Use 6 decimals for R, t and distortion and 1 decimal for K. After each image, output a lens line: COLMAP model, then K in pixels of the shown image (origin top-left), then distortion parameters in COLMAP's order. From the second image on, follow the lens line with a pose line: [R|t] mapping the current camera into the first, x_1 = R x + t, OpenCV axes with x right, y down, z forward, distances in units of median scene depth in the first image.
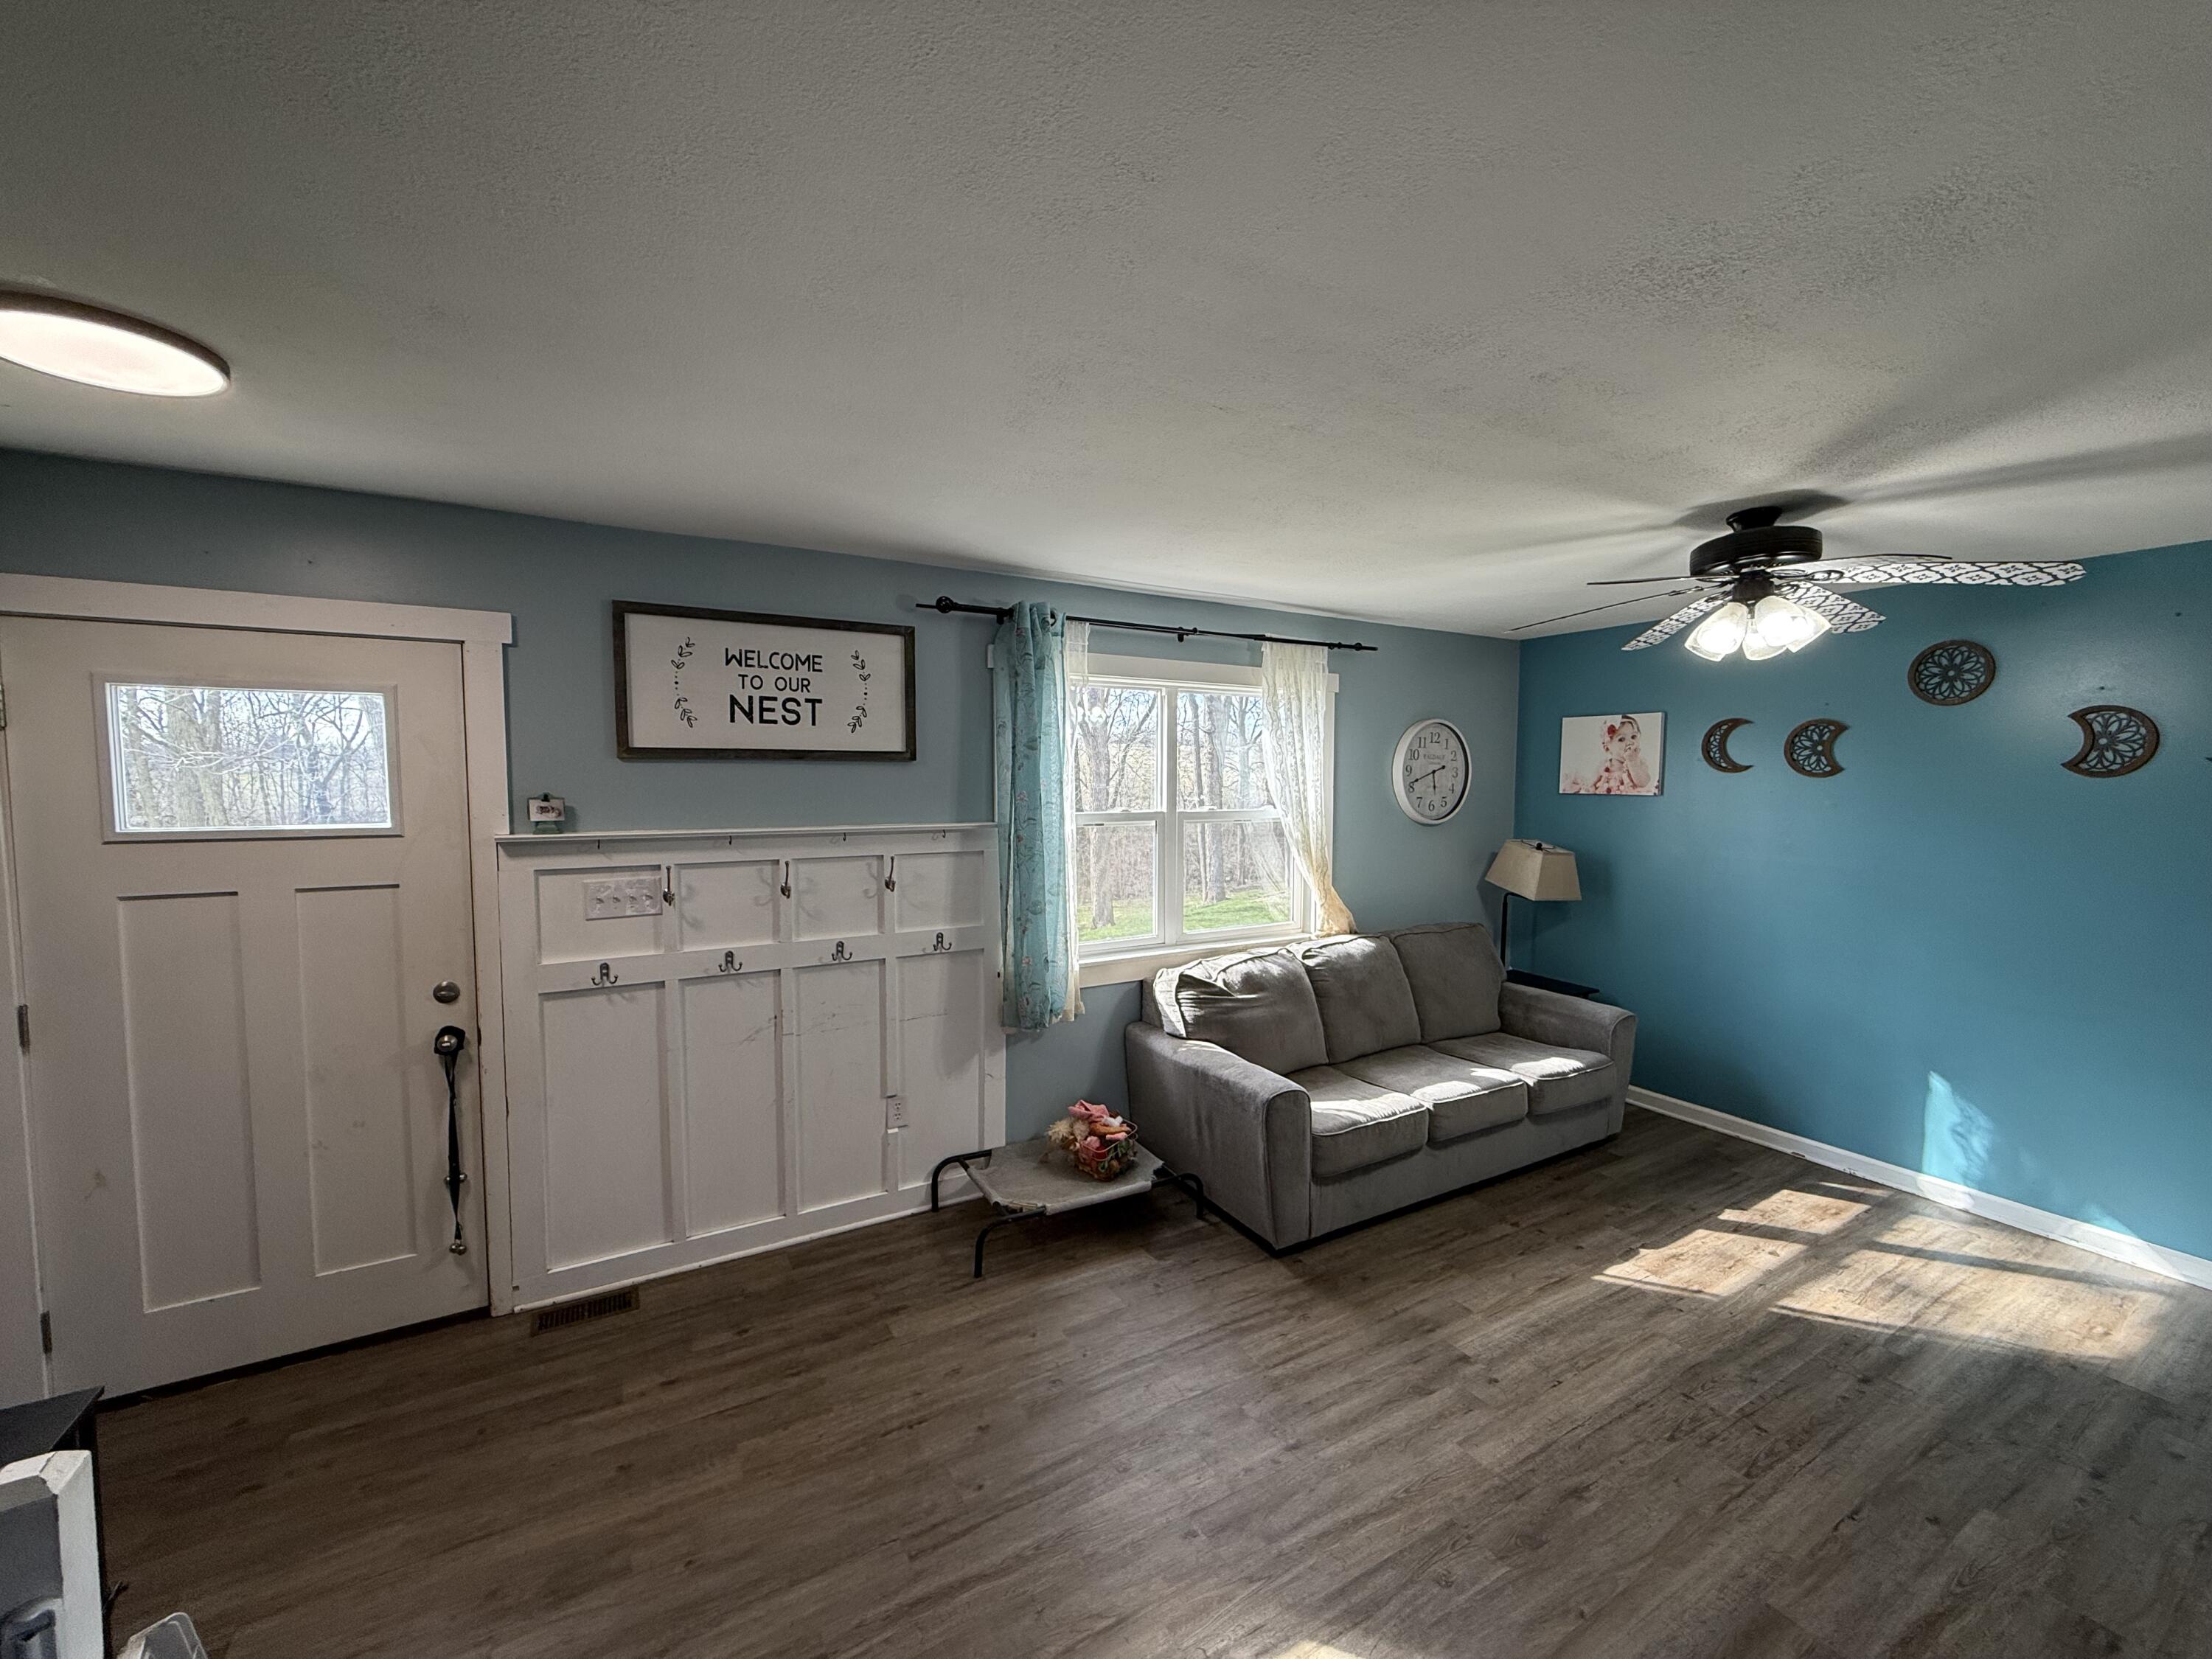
lens RADIAL K [[878.5, 0, 1101.7], [0, 878.5, 828.9], [0, 0, 1]] dist [0.001044, -0.000181]
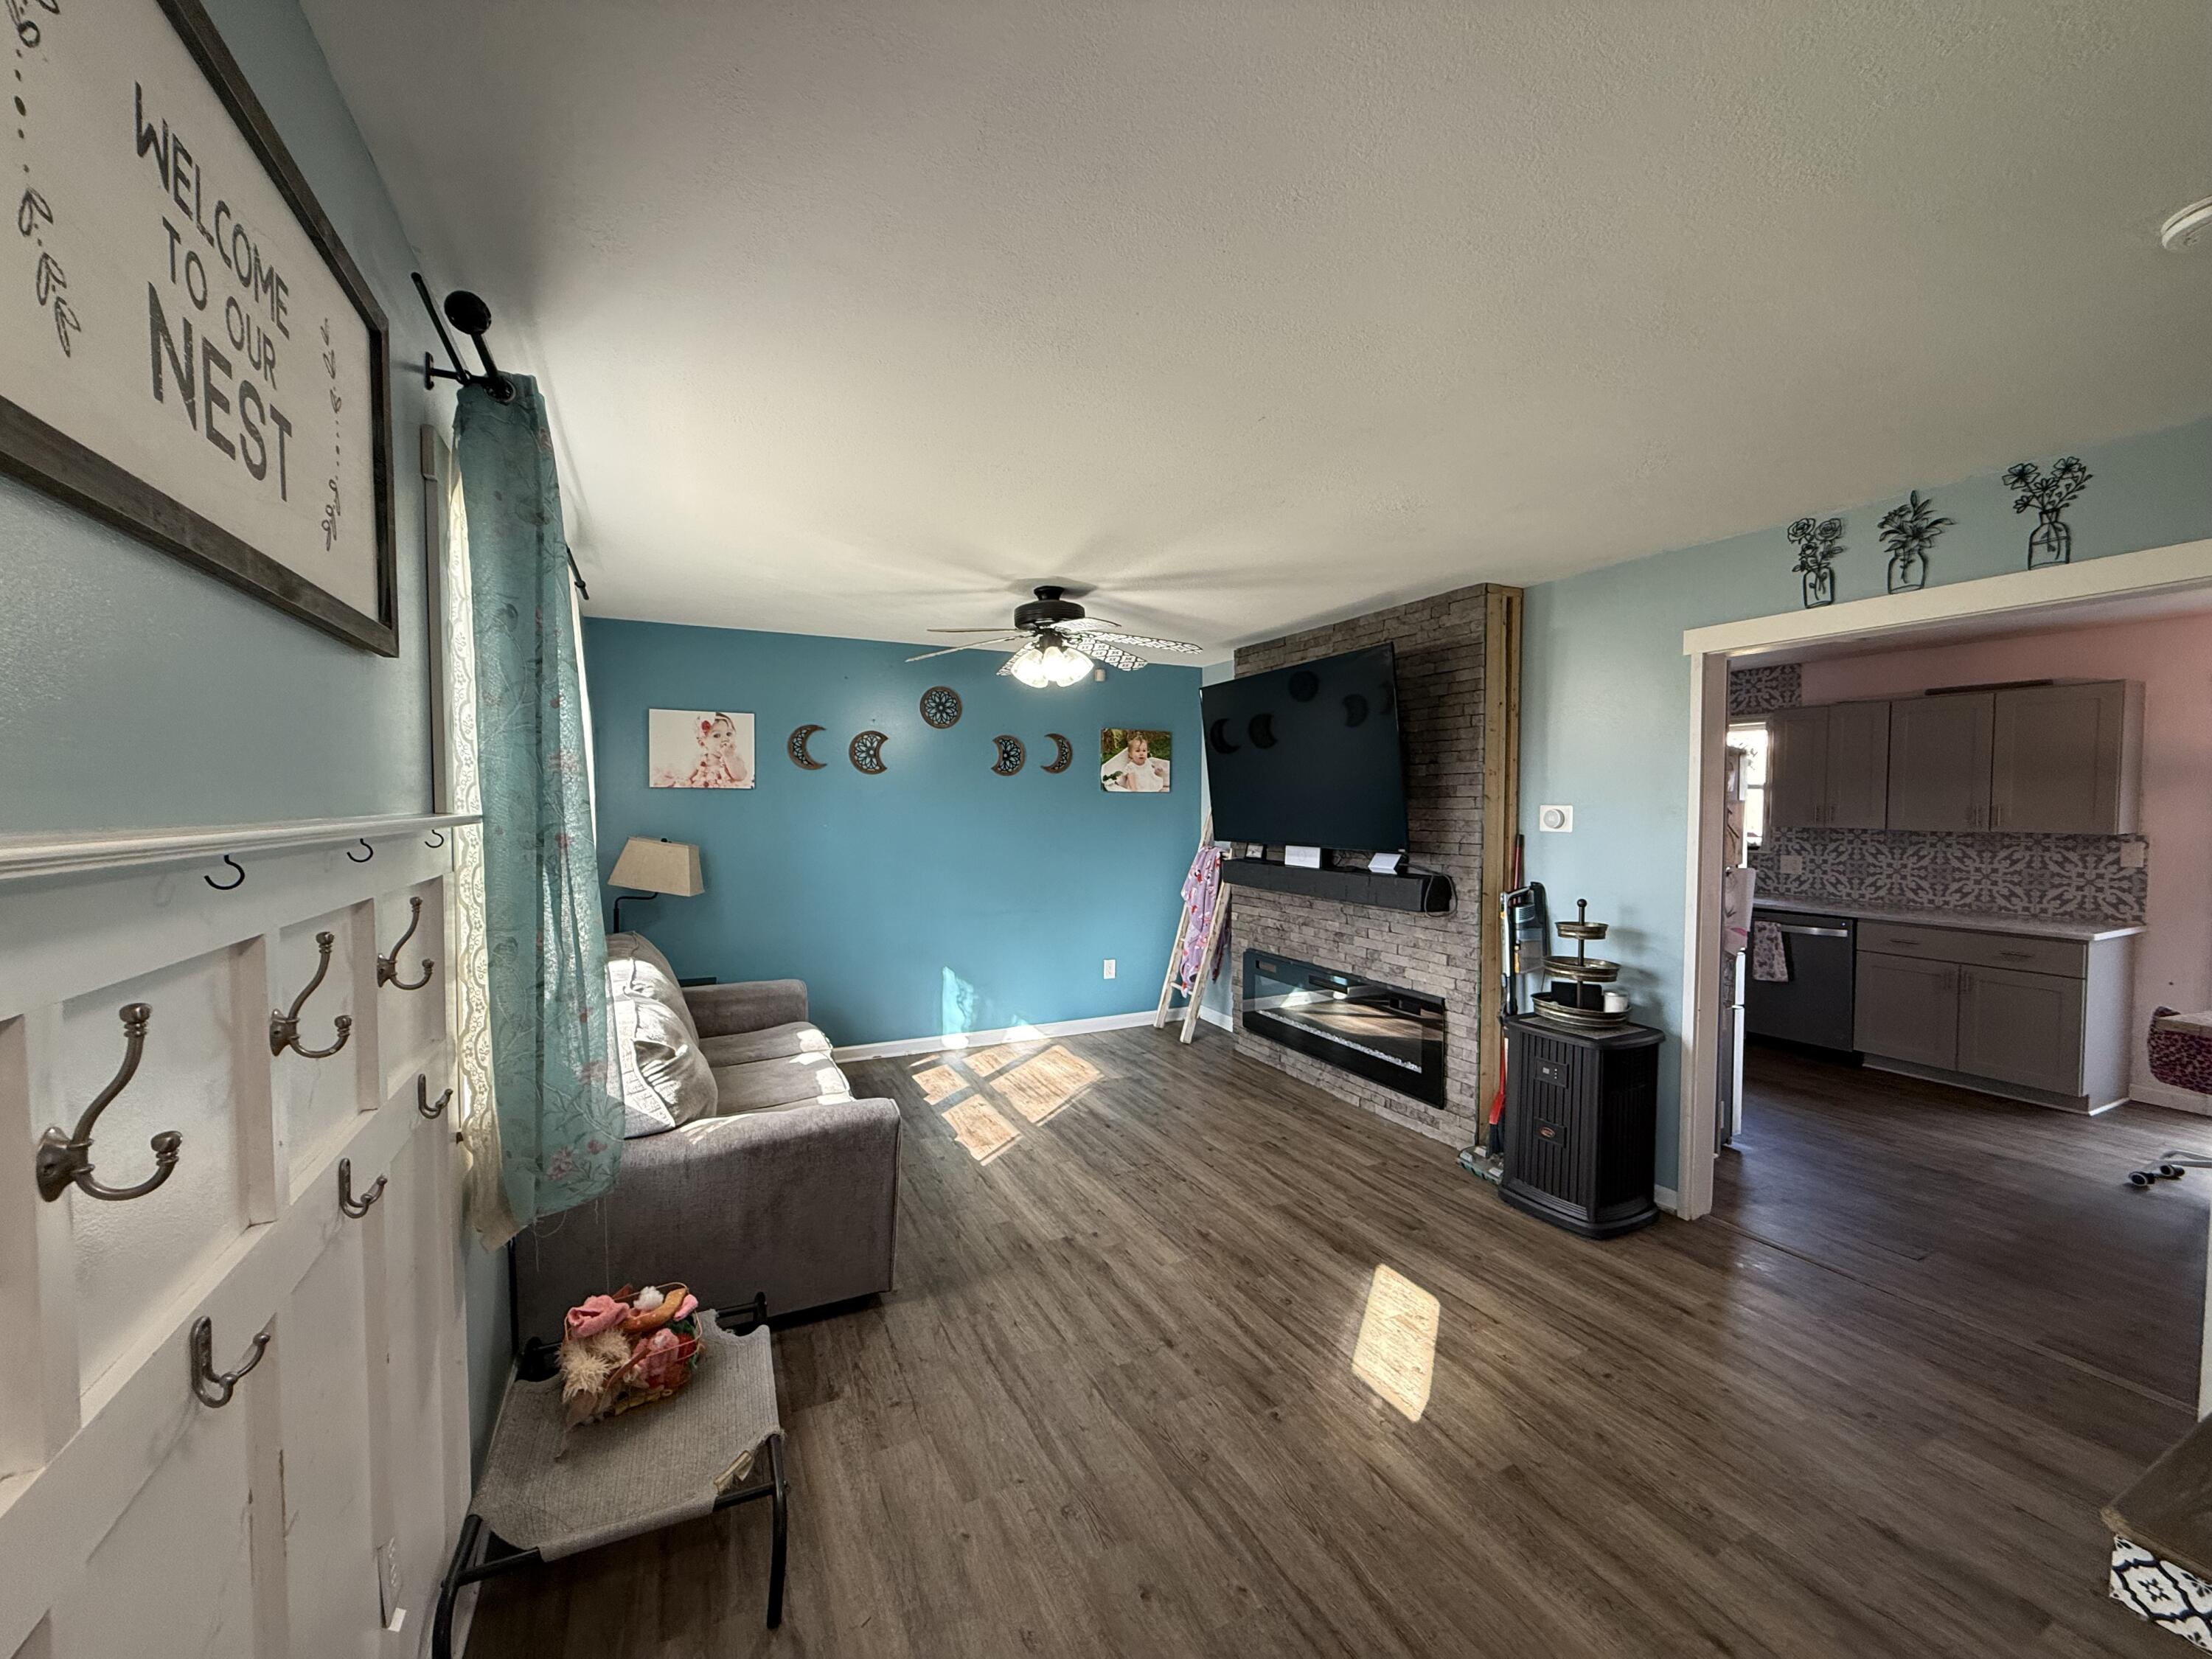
lens RADIAL K [[878.5, 0, 1102.4], [0, 878.5, 831.4], [0, 0, 1]] dist [0.001044, -0.000181]
pose [[0.058530, -0.035647, 0.997649, -0.634154], [0.056732, 0.997866, 0.032326, 0.007040], [-0.996672, 0.054706, 0.060428, 0.704147]]
